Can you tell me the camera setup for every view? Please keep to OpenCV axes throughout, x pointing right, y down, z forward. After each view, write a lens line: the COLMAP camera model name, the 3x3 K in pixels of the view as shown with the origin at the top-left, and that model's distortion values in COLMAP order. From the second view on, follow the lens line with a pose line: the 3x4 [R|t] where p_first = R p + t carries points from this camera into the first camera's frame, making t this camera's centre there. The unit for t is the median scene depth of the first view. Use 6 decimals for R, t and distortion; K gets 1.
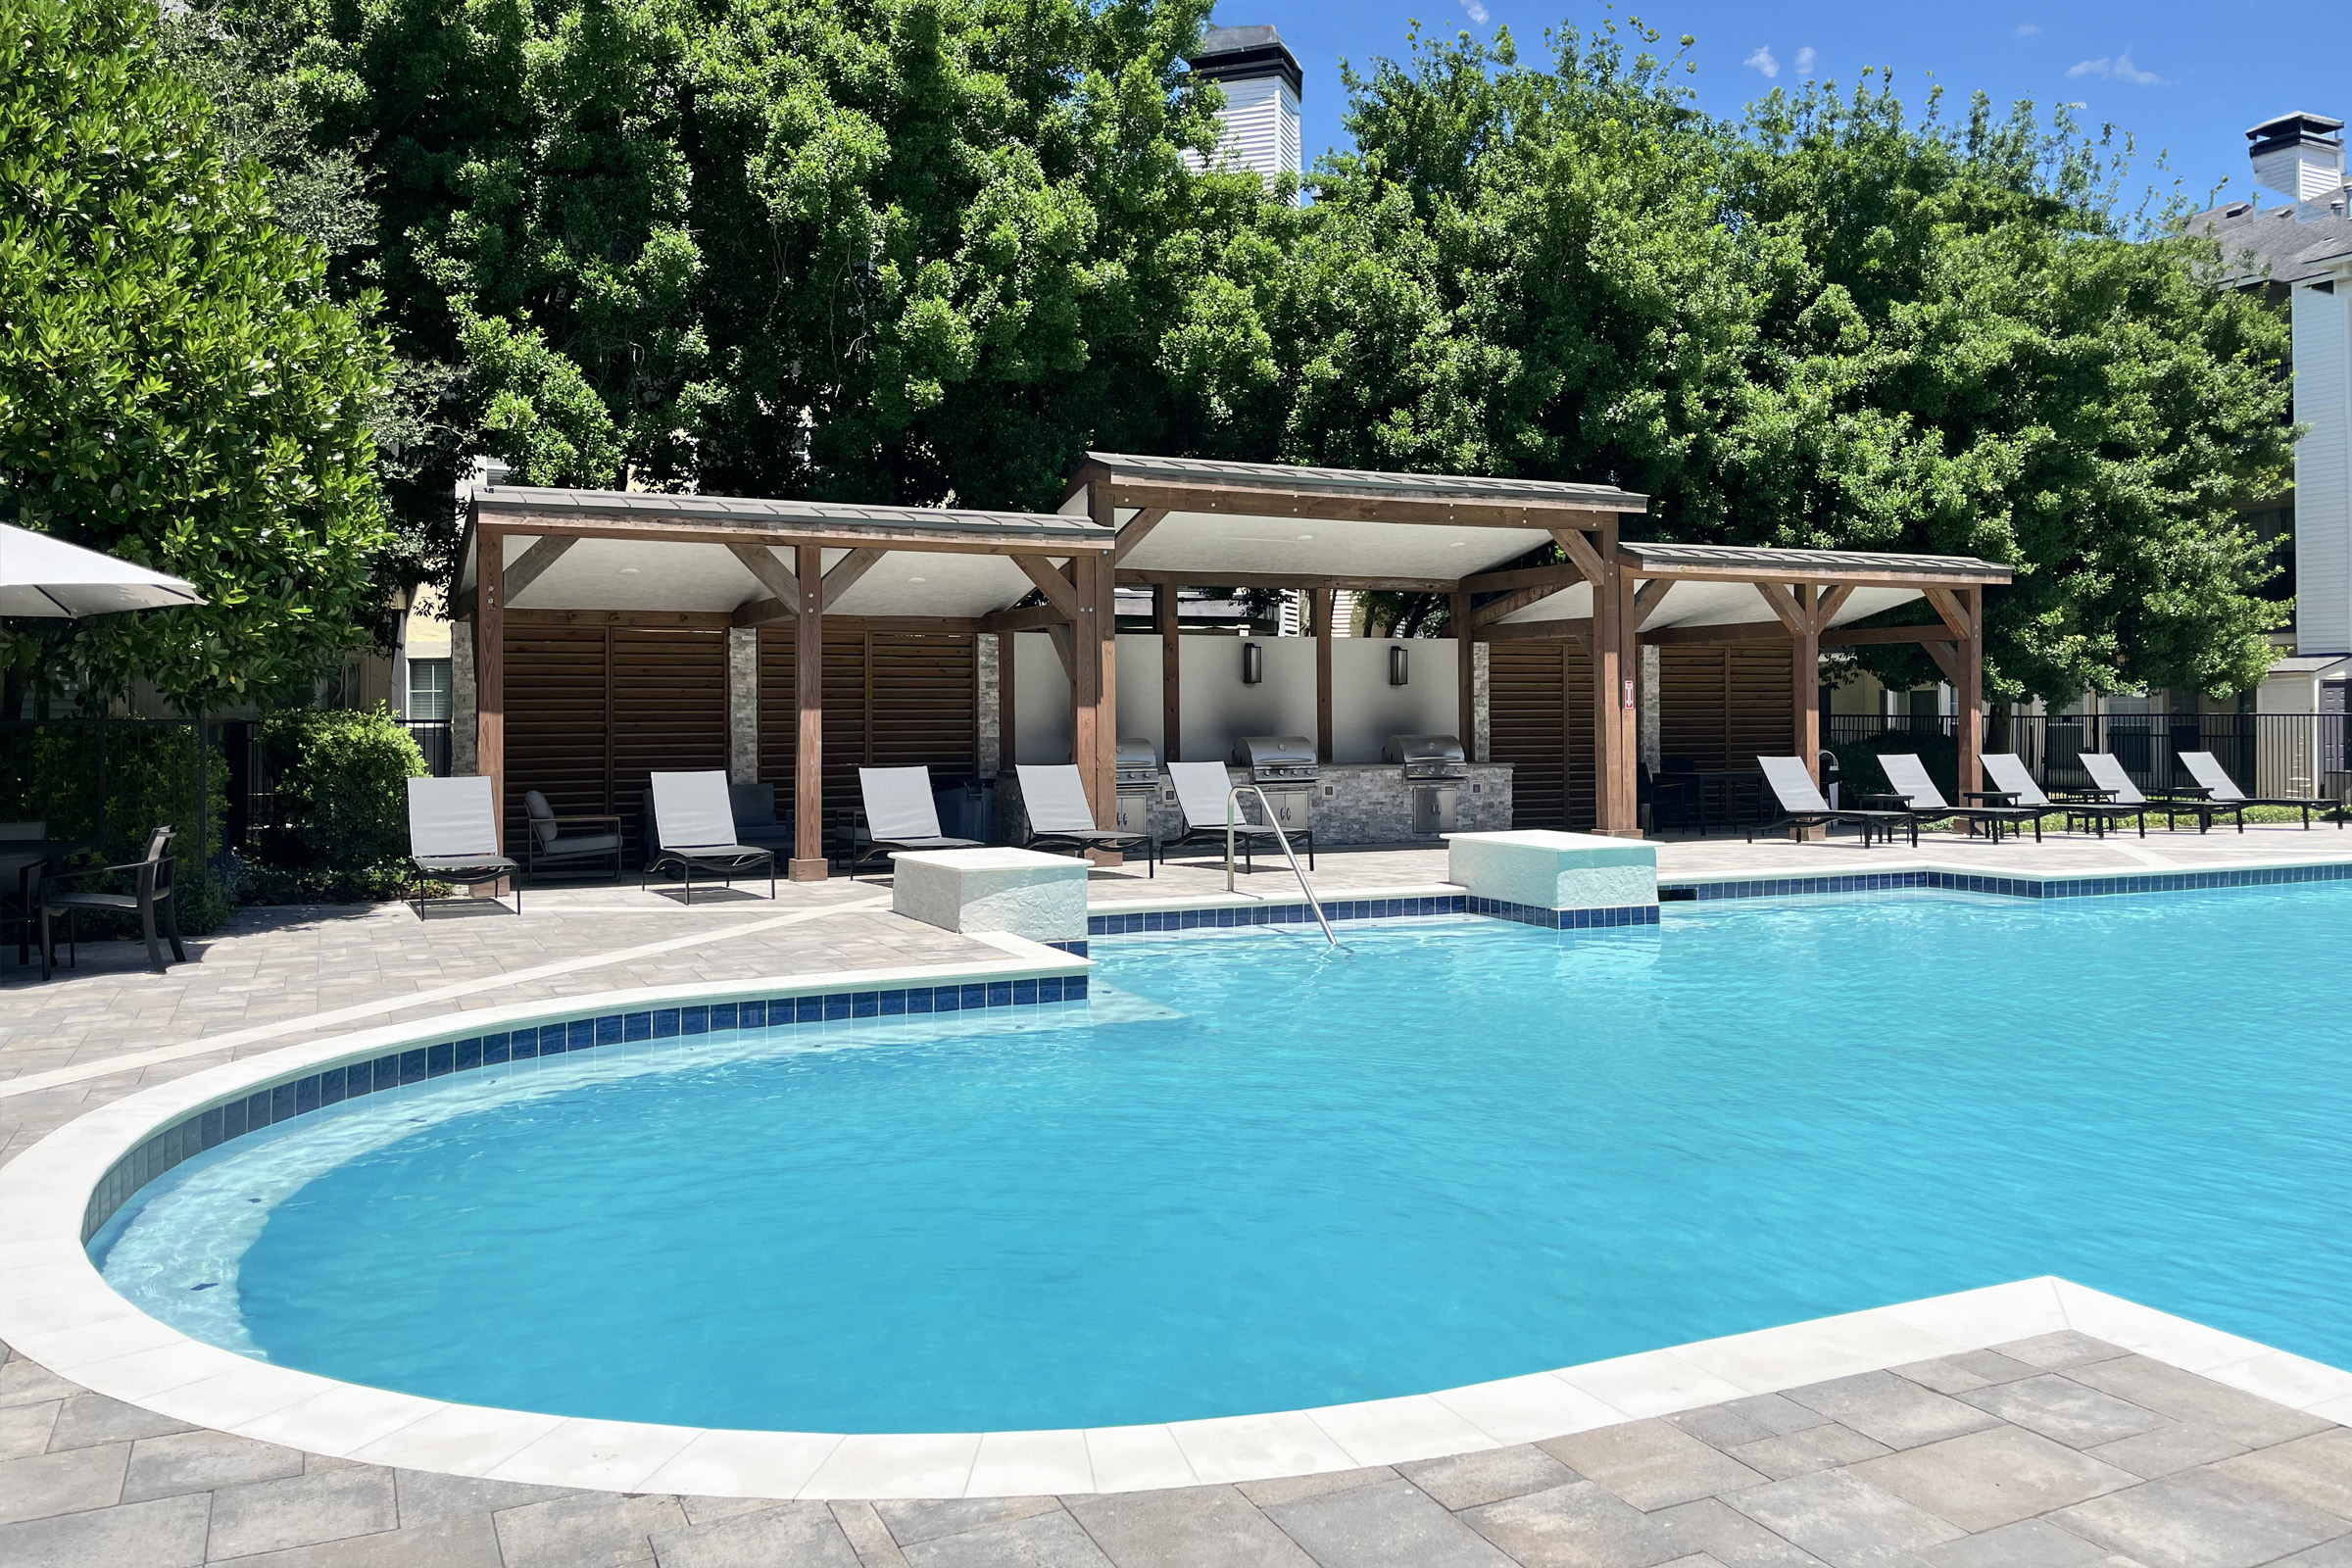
lens RADIAL K [[1805.3, 0, 1165.2], [0, 1805.3, 779.3], [0, 0, 1]] dist [0.041140, -0.082386]
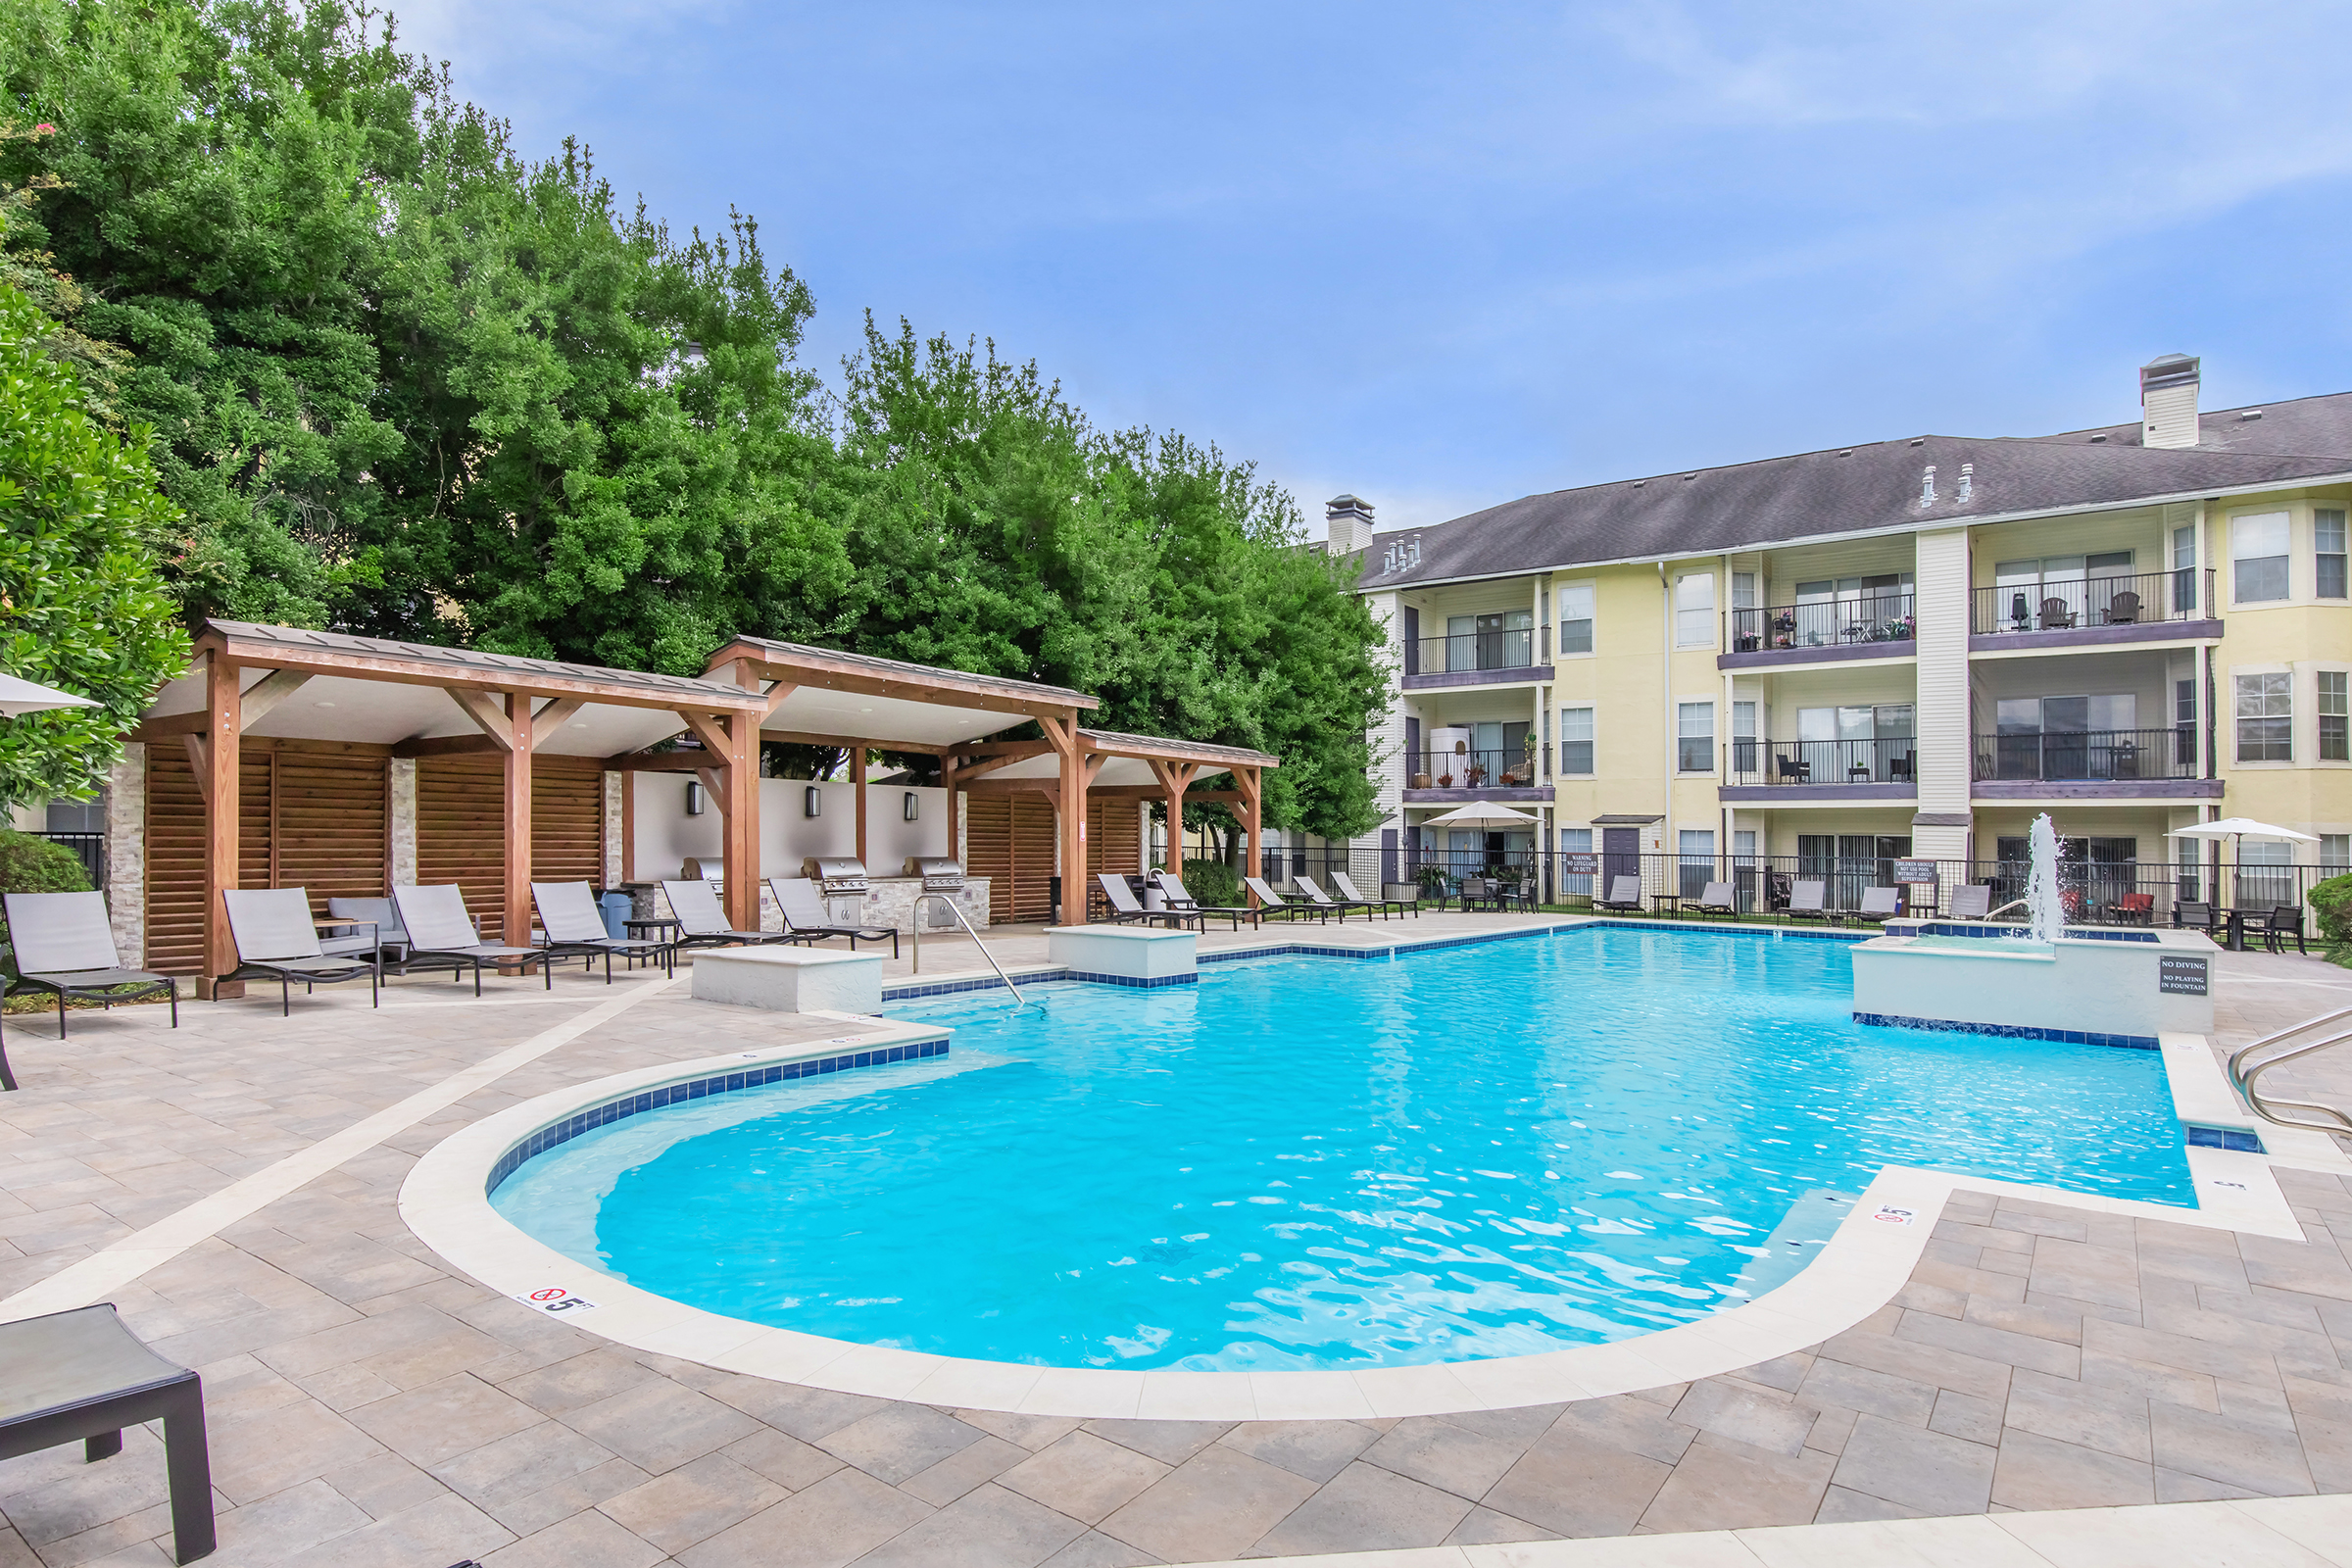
lens RADIAL K [[1283.6, 0, 1177.6], [0, 1283.6, 826.4], [0, 0, 1]] dist [0.006640, 0.000595]
pose [[0.882441, 0.021700, 0.469922, -0.166290], [0.000327, 0.998907, -0.046740, -0.001336], [-0.470423, 0.041399, 0.881470, 0.037952]]
